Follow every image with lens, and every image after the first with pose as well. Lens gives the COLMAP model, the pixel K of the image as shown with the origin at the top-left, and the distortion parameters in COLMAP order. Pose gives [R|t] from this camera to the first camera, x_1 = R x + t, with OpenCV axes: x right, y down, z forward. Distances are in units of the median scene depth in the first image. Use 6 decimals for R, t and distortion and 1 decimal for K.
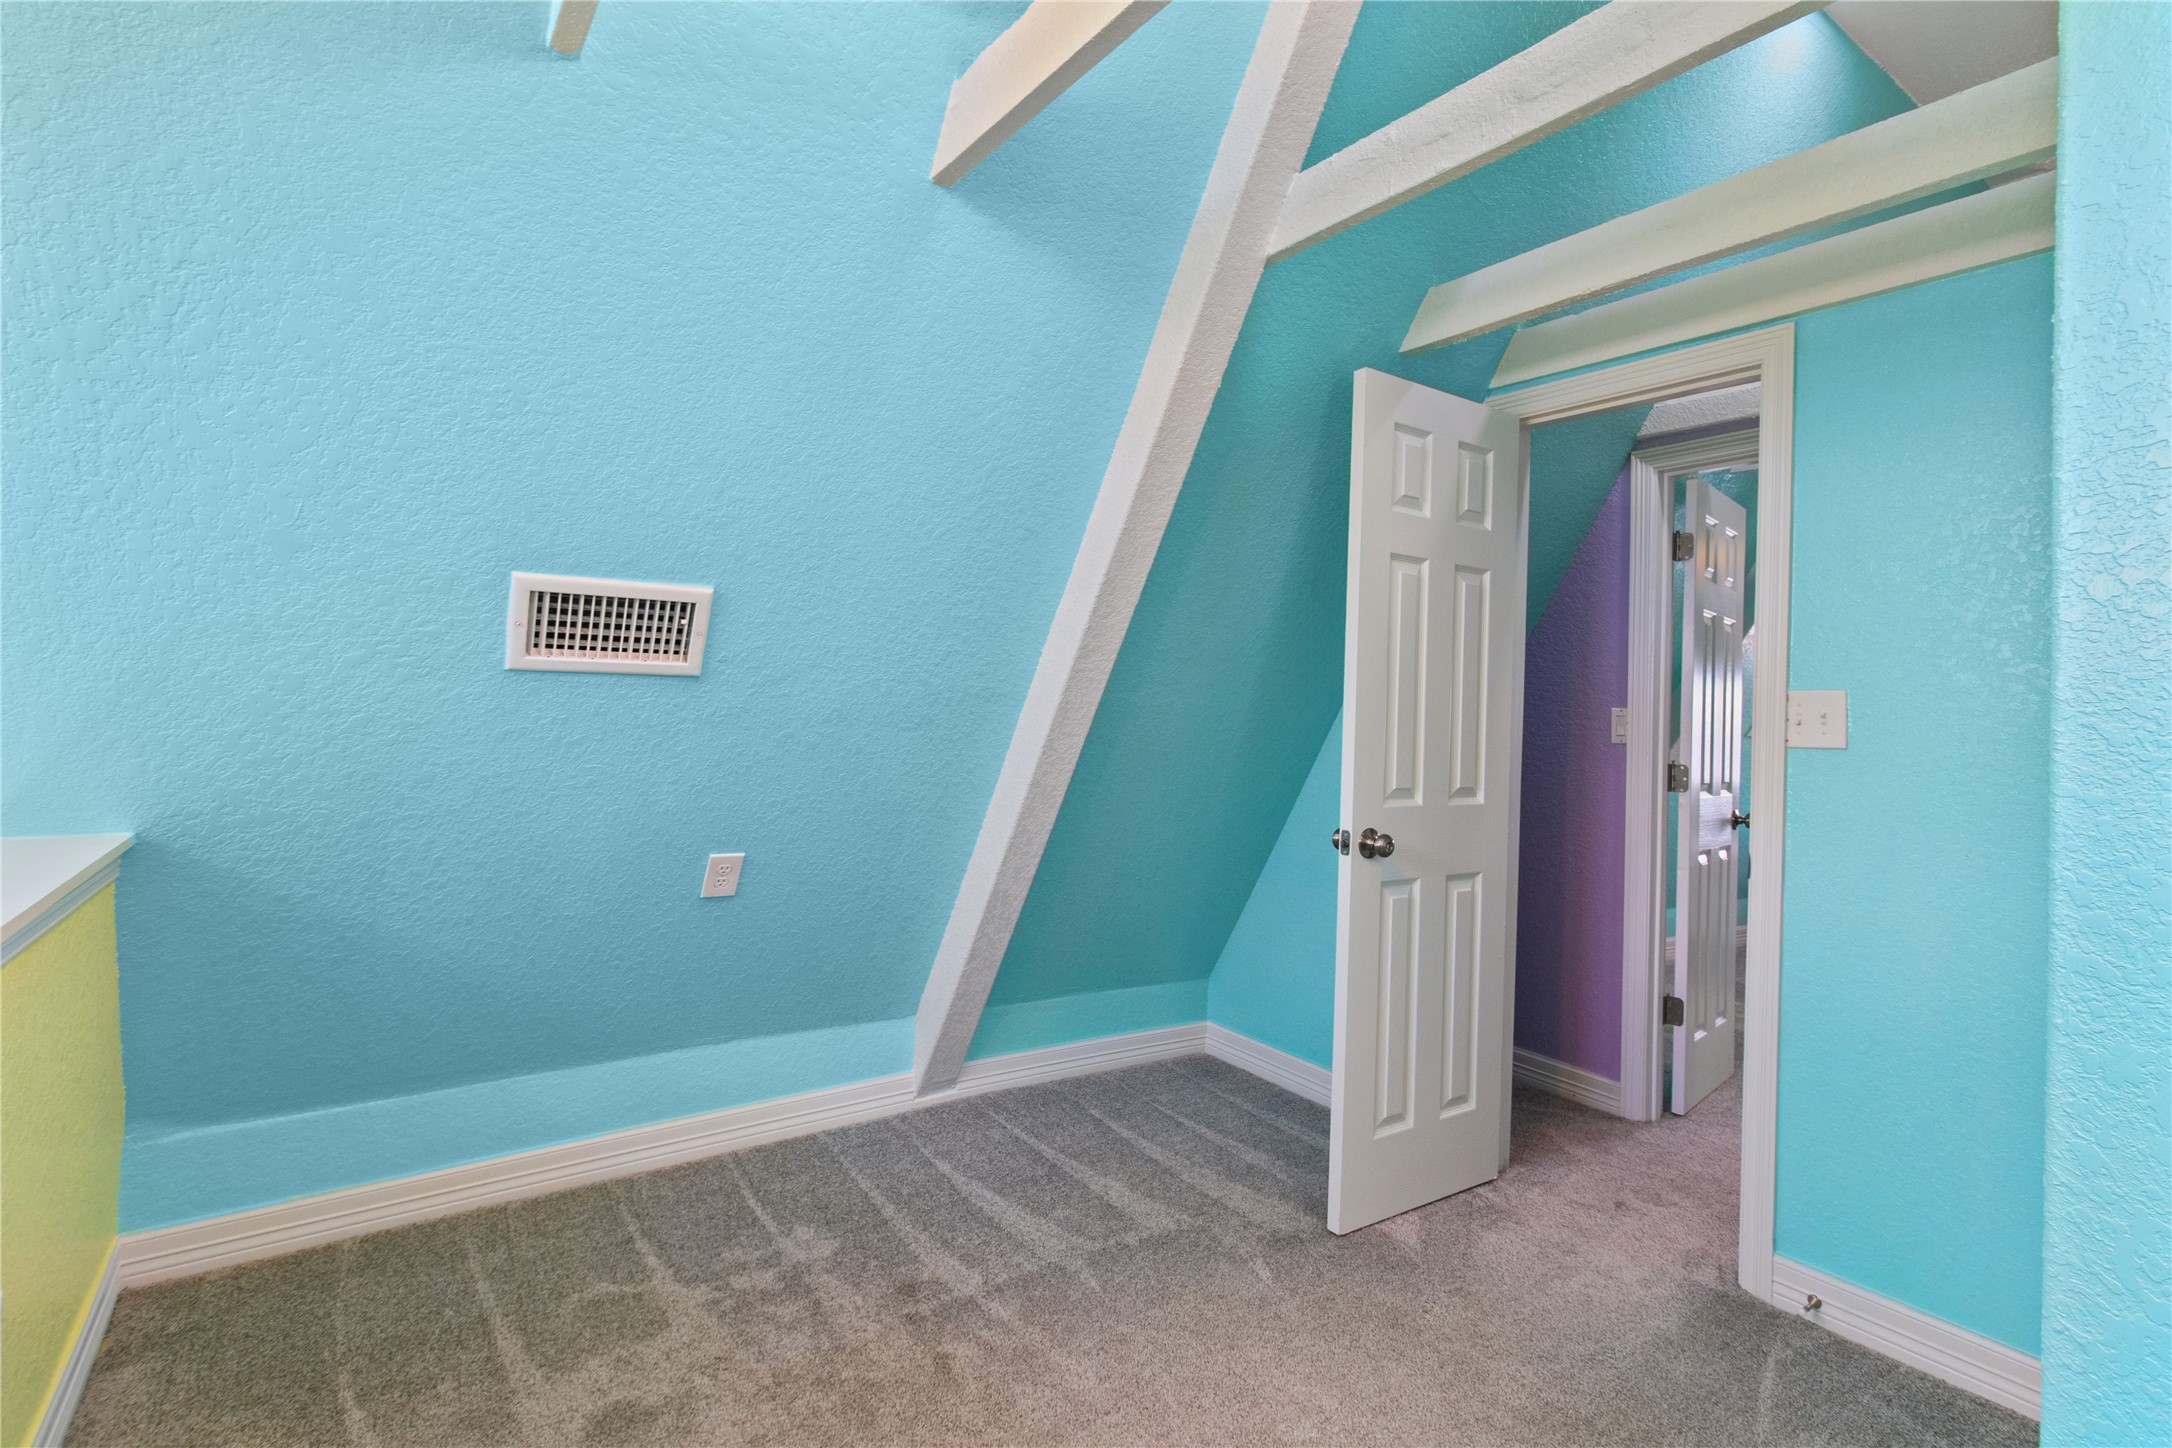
lens RADIAL K [[1007.2, 0, 1075.7], [0, 1007.2, 708.9], [0, 0, 1]] dist [-0.004986, -0.000264]
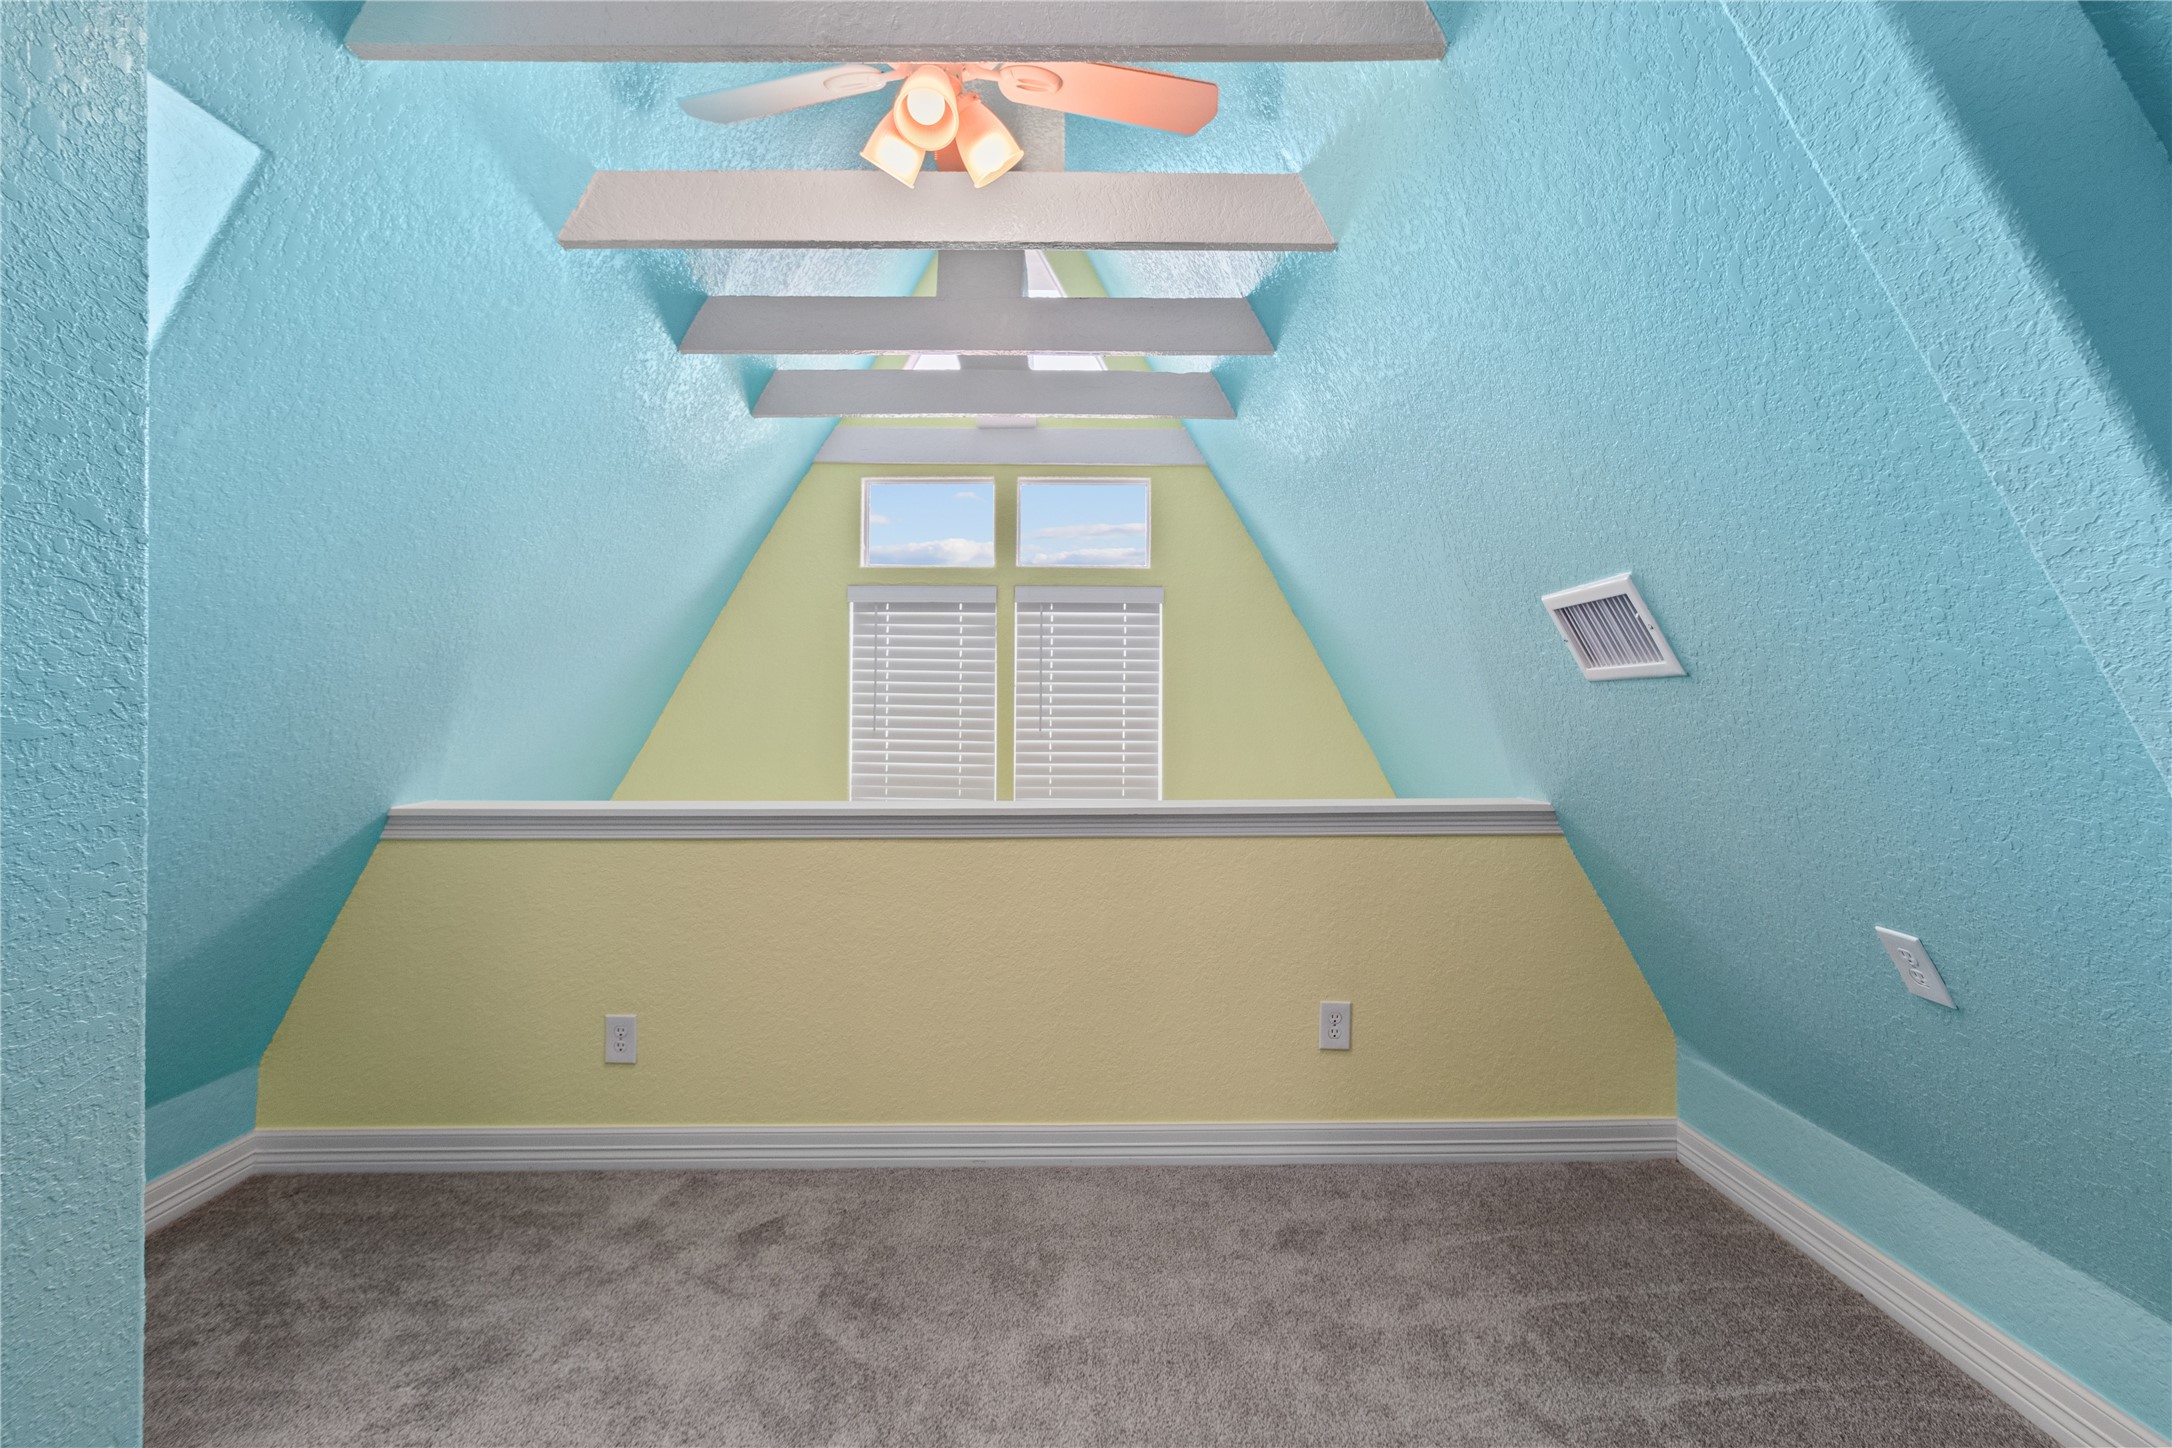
lens RADIAL K [[1007.2, 0, 1081.4], [0, 1007.2, 723.8], [0, 0, 1]] dist [-0.004986, -0.000264]
pose [[-0.578452, -0.018600, -0.815504, 0.589495], [-0.019255, 0.999773, -0.009145, 0.026086], [0.815489, 0.010412, -0.578679, 1.081468]]
